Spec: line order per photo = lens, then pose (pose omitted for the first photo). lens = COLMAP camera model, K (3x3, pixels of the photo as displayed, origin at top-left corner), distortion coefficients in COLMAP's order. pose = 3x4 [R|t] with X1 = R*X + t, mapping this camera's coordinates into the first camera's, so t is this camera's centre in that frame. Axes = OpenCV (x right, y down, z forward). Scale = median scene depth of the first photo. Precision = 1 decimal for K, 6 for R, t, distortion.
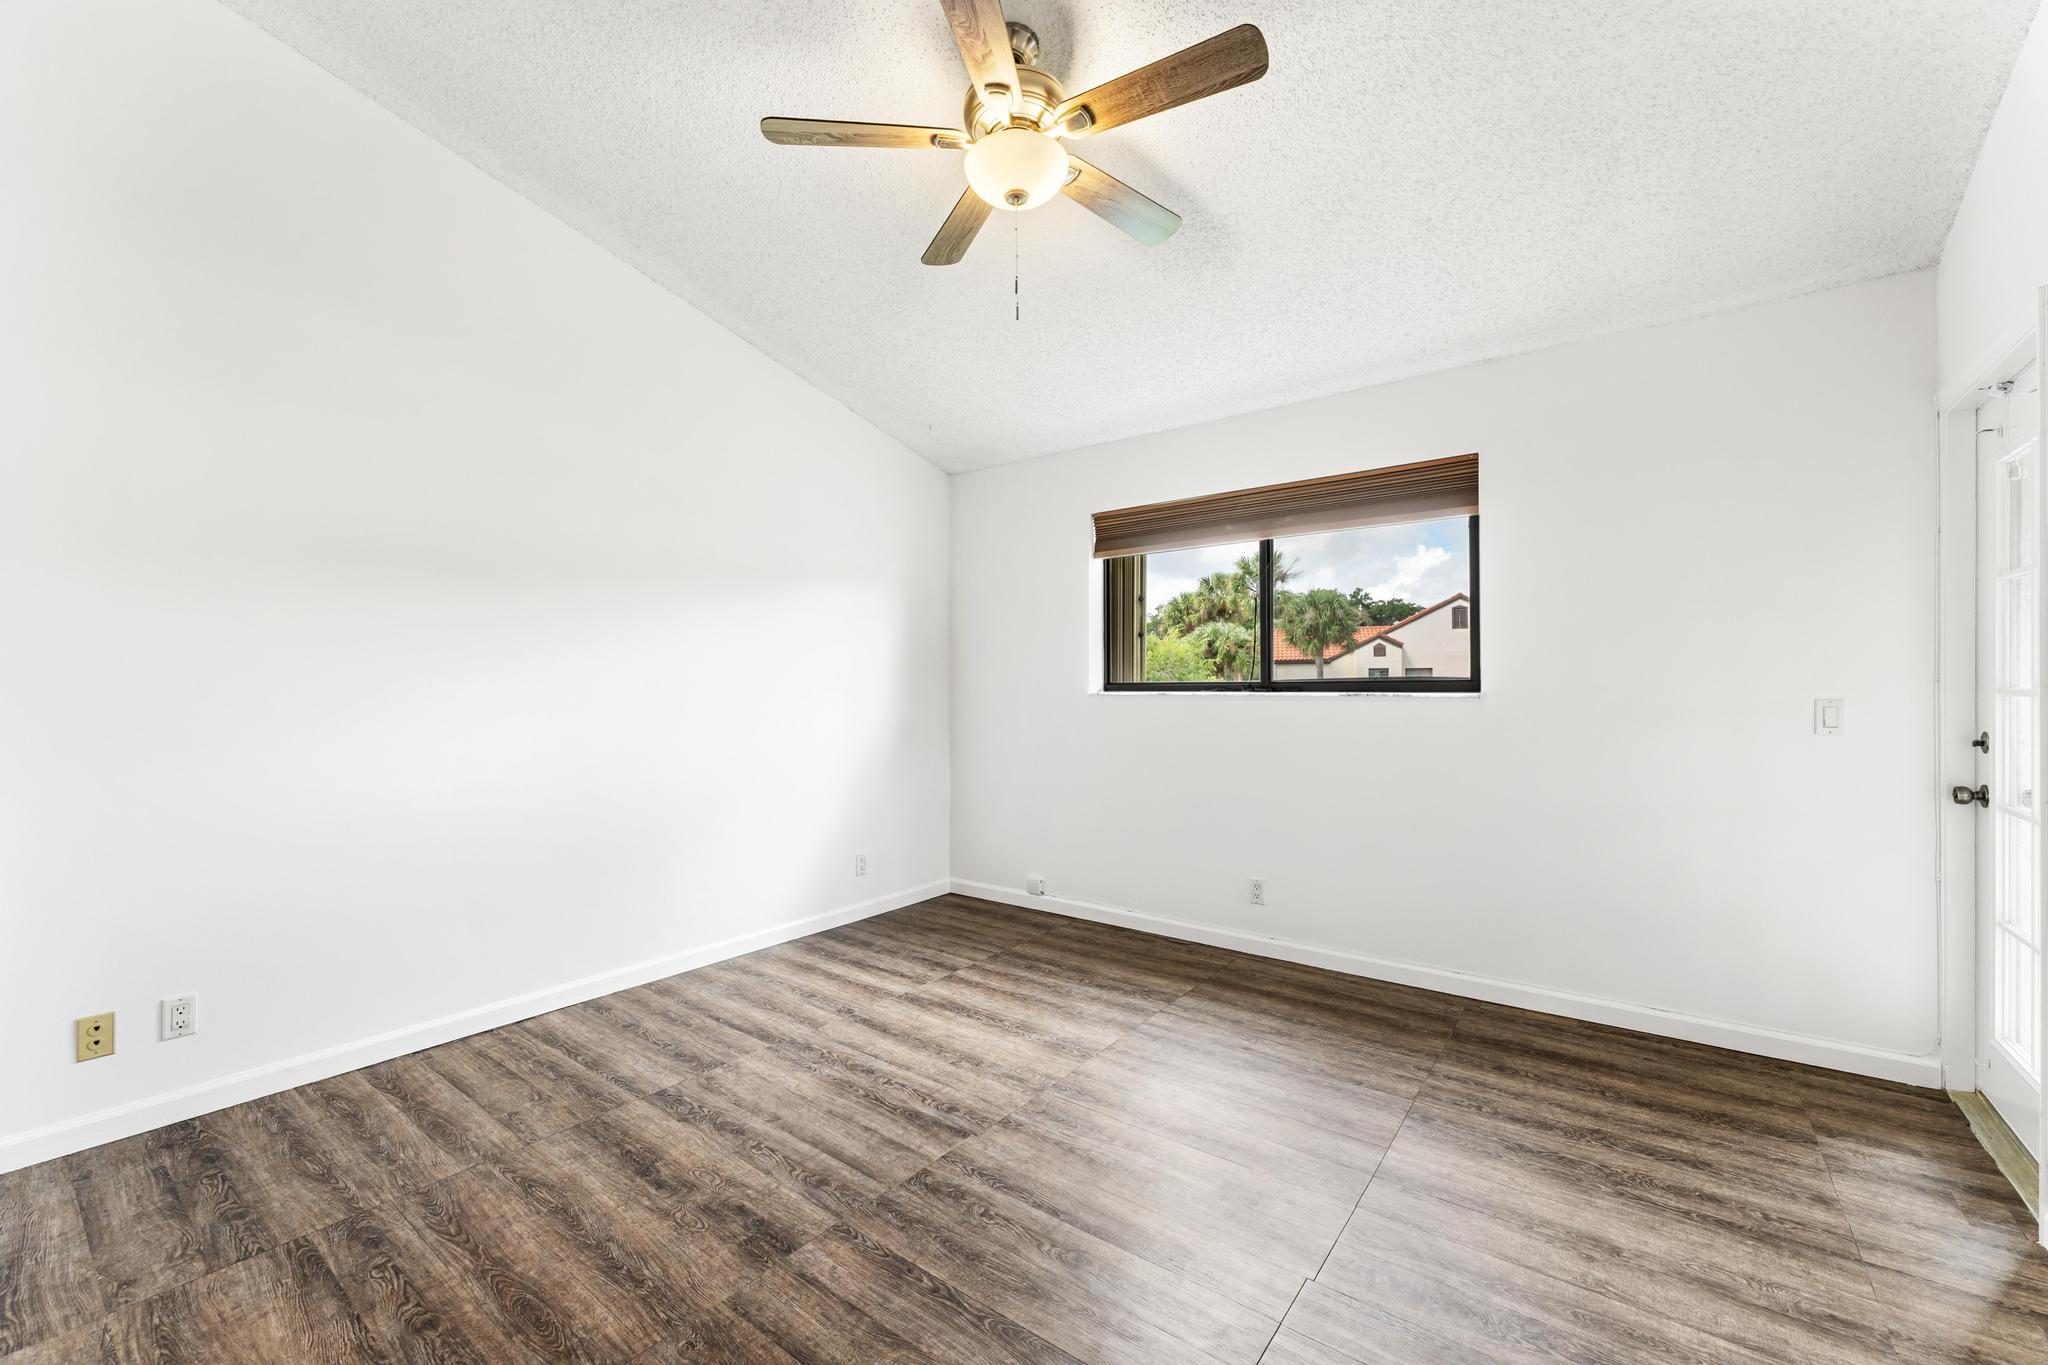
lens RADIAL K [[821.6, 0, 1024.0], [0, 821.6, 682.5], [0, 0, 1]] dist [-0.005327, -0.000188]
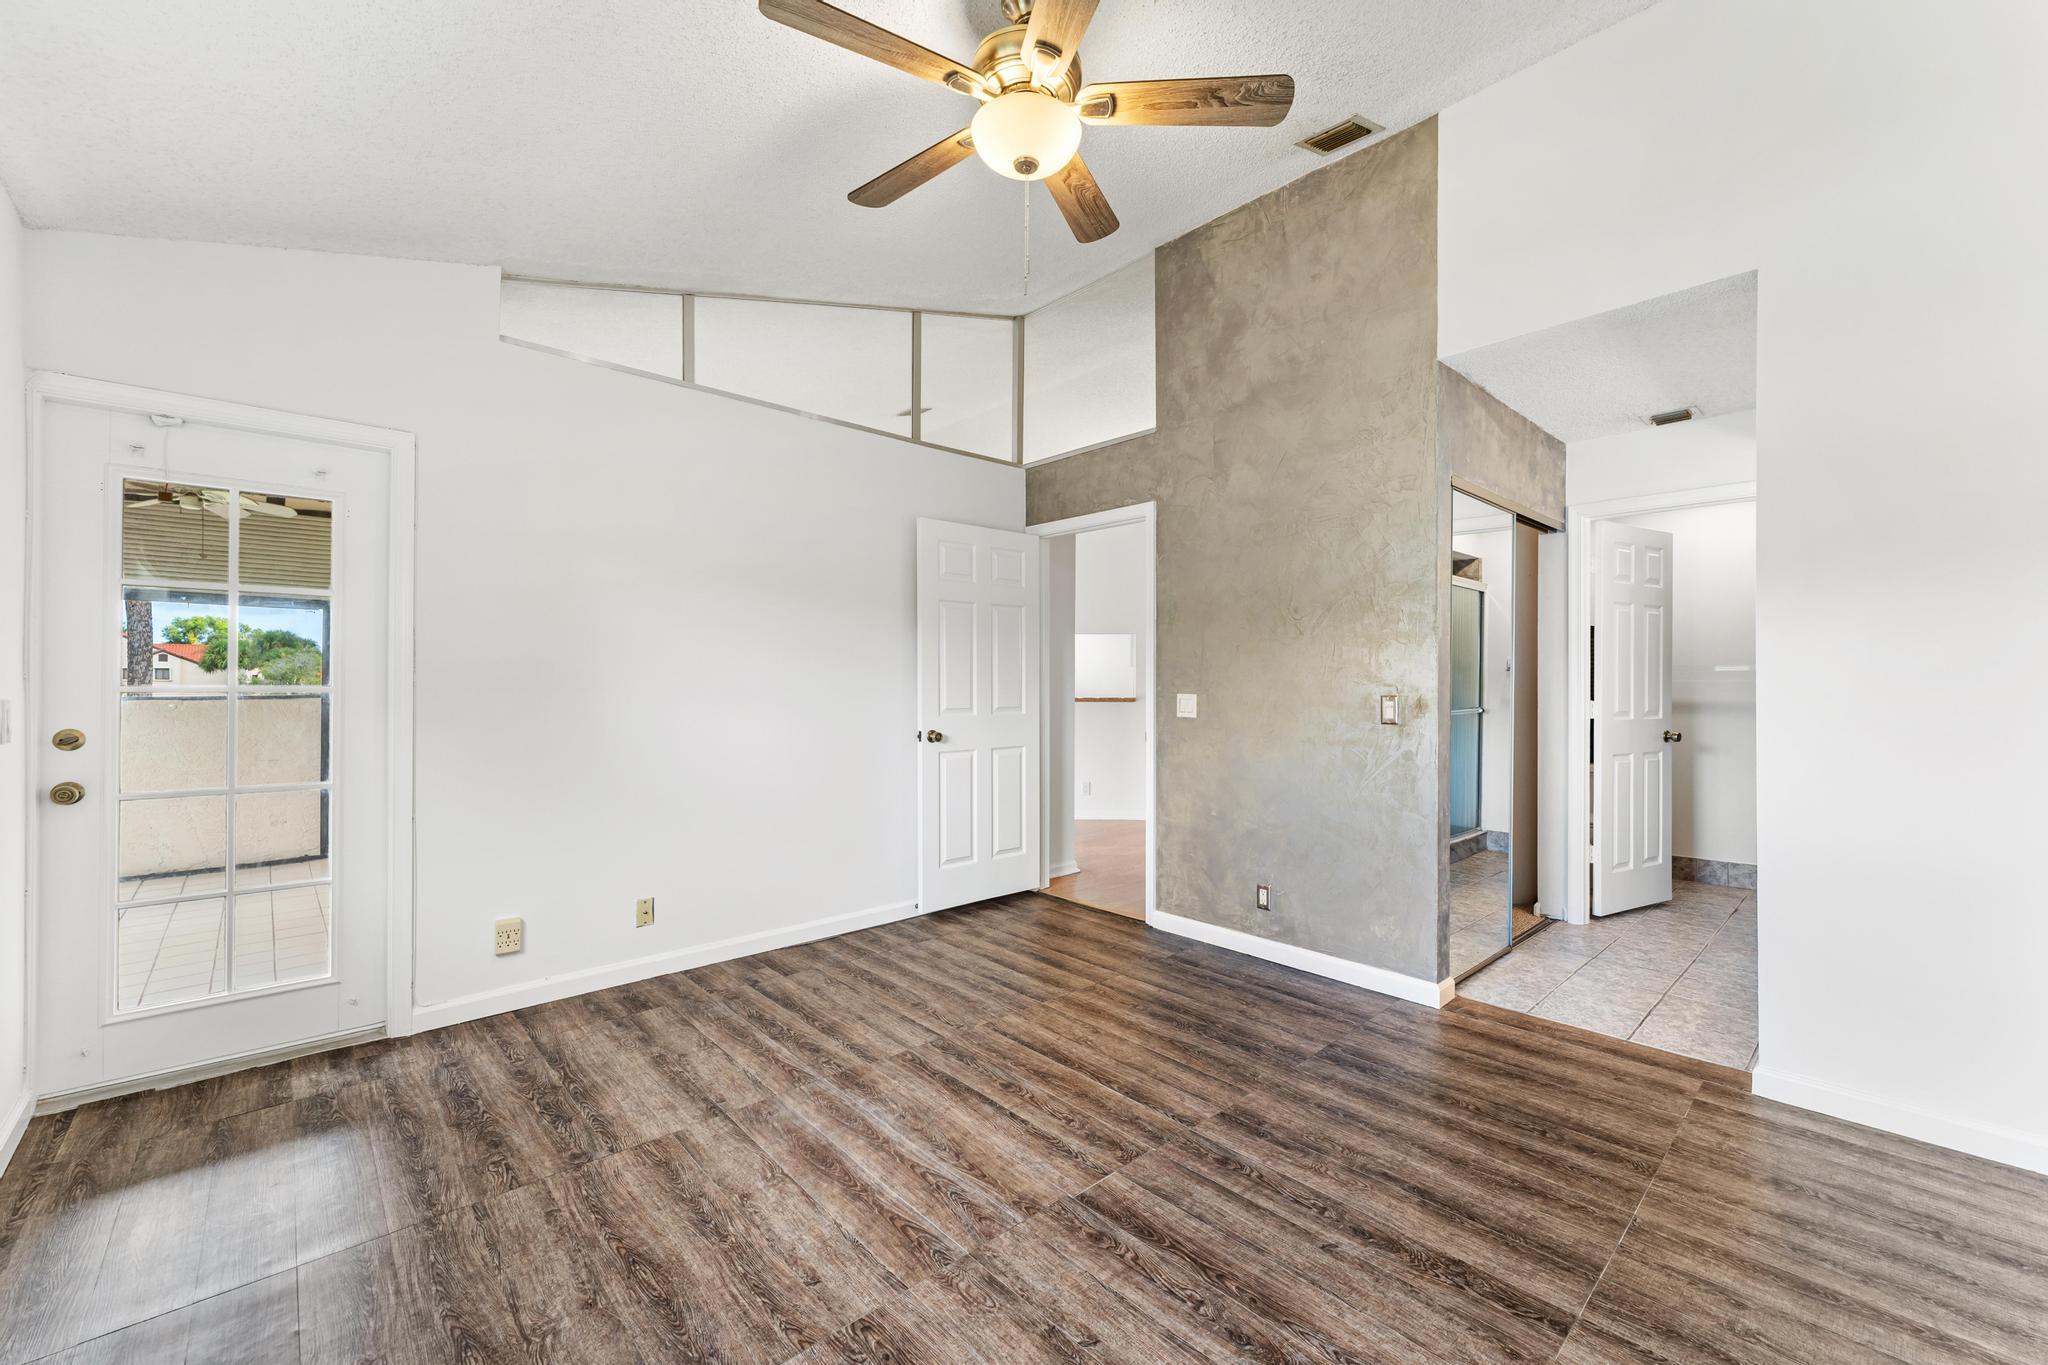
lens RADIAL K [[821.6, 0, 1024.0], [0, 821.6, 682.5], [0, 0, 1]] dist [-0.005327, -0.000188]
pose [[-0.984028, 0.002302, 0.178000, -0.173811], [0.000962, 0.999971, -0.007613, 0.013083], [-0.178012, -0.007320, -0.984001, 1.939481]]
